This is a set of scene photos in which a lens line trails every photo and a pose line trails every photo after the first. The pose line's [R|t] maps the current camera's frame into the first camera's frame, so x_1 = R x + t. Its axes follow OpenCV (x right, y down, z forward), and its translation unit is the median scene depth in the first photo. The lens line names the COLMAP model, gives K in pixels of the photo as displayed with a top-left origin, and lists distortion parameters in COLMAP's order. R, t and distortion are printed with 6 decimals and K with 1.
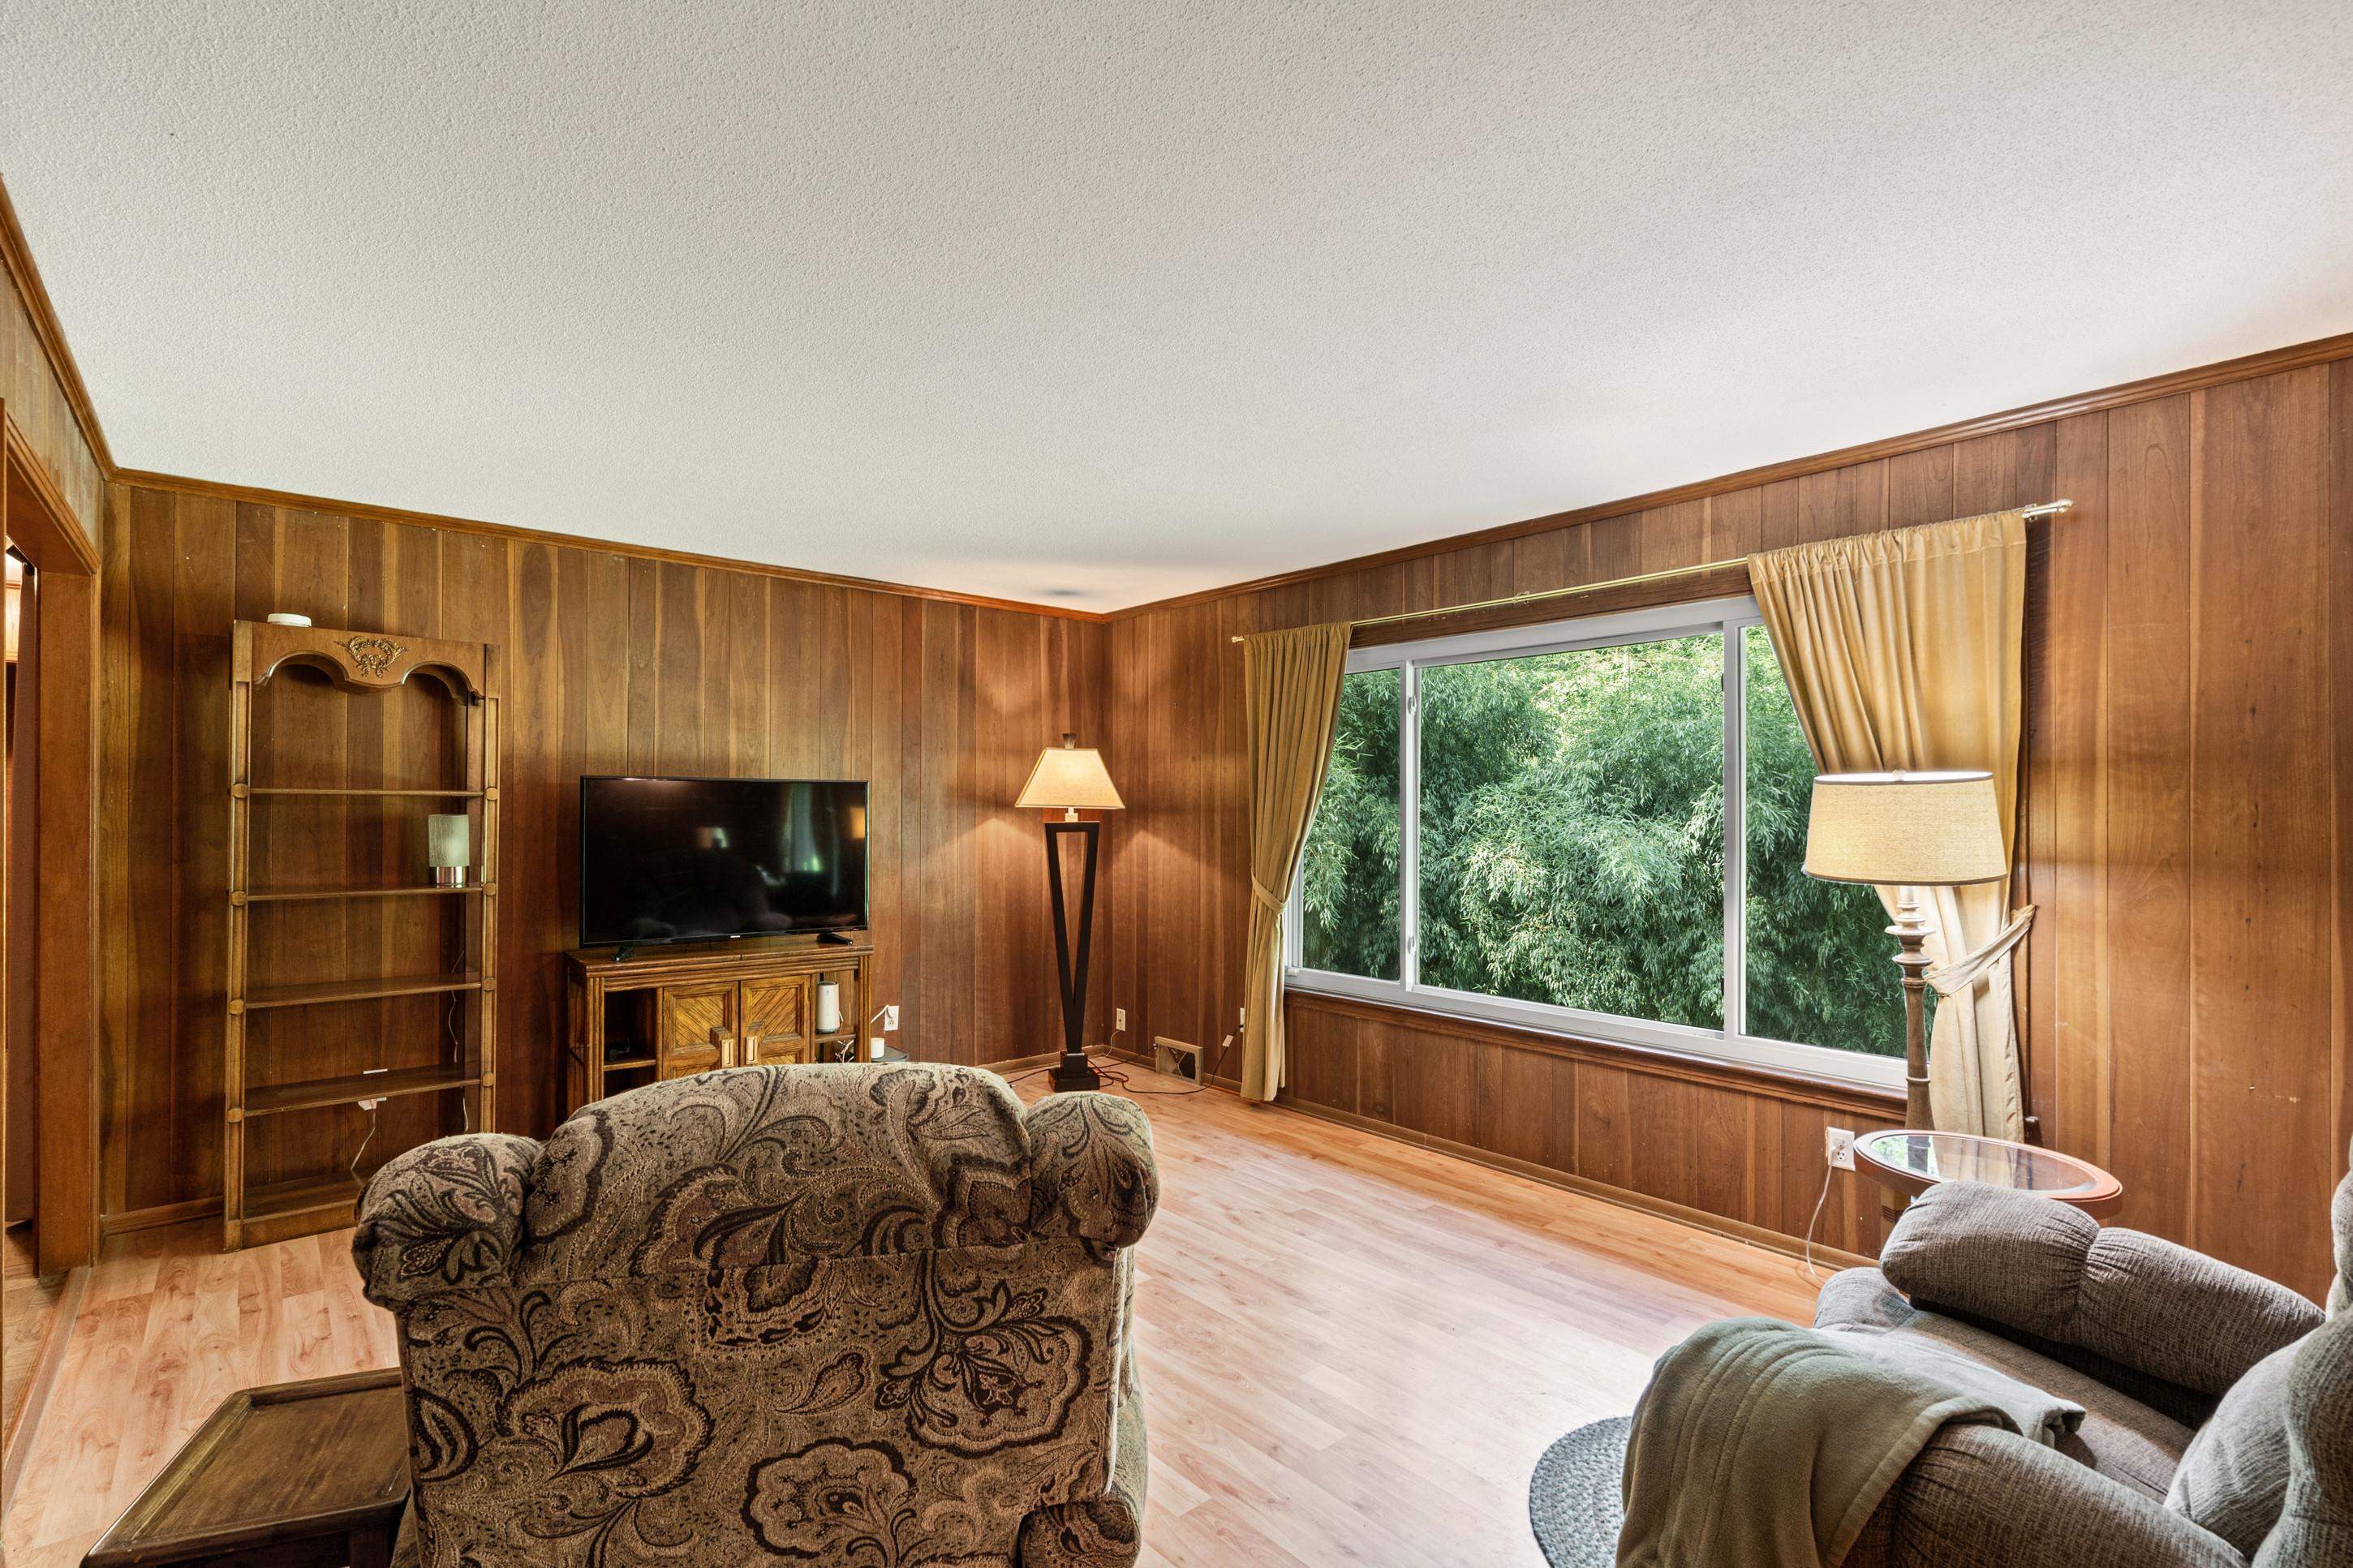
lens RADIAL K [[1073.3, 0, 1173.1], [0, 1073.3, 796.9], [0, 0, 1]] dist [0.001328, -0.000061]
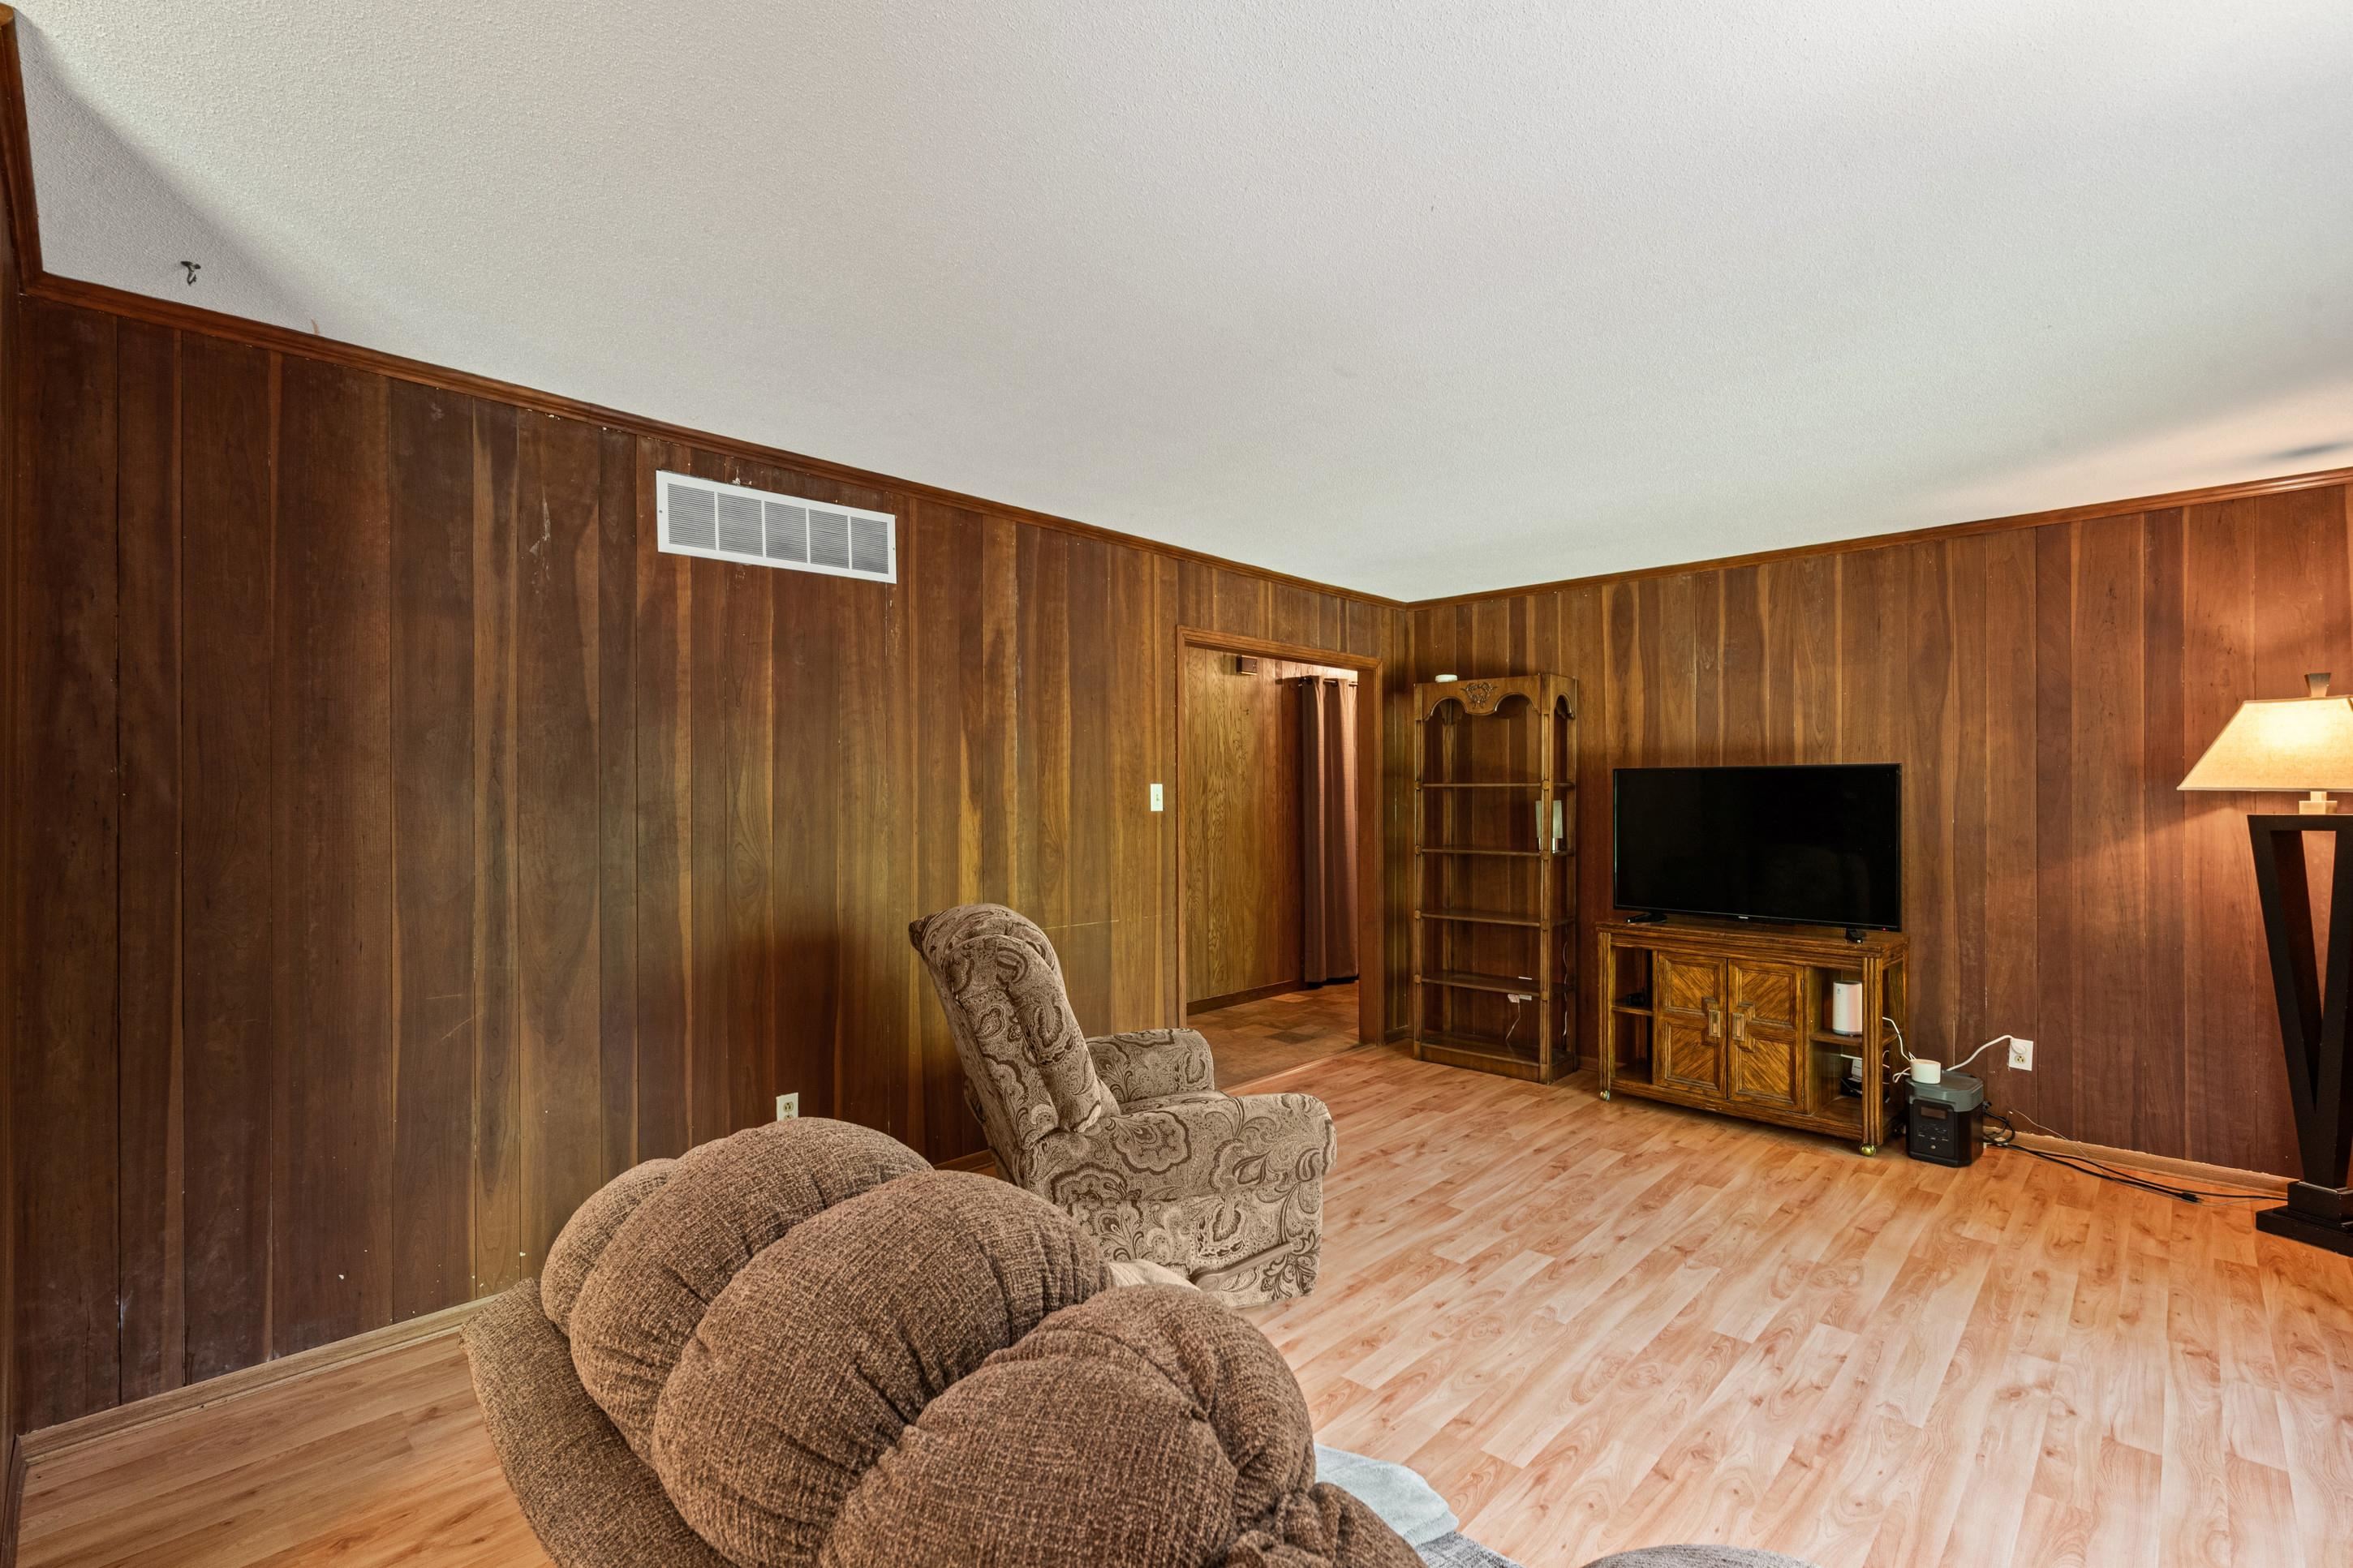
lens RADIAL K [[1073.3, 0, 1173.3], [0, 1073.3, 785.3], [0, 0, 1]] dist [0.001328, -0.000061]
pose [[0.105887, -0.014552, -0.994272, 0.552053], [0.010702, 0.999852, -0.013494, 0.009606], [0.994321, -0.009212, 0.106027, 0.327333]]
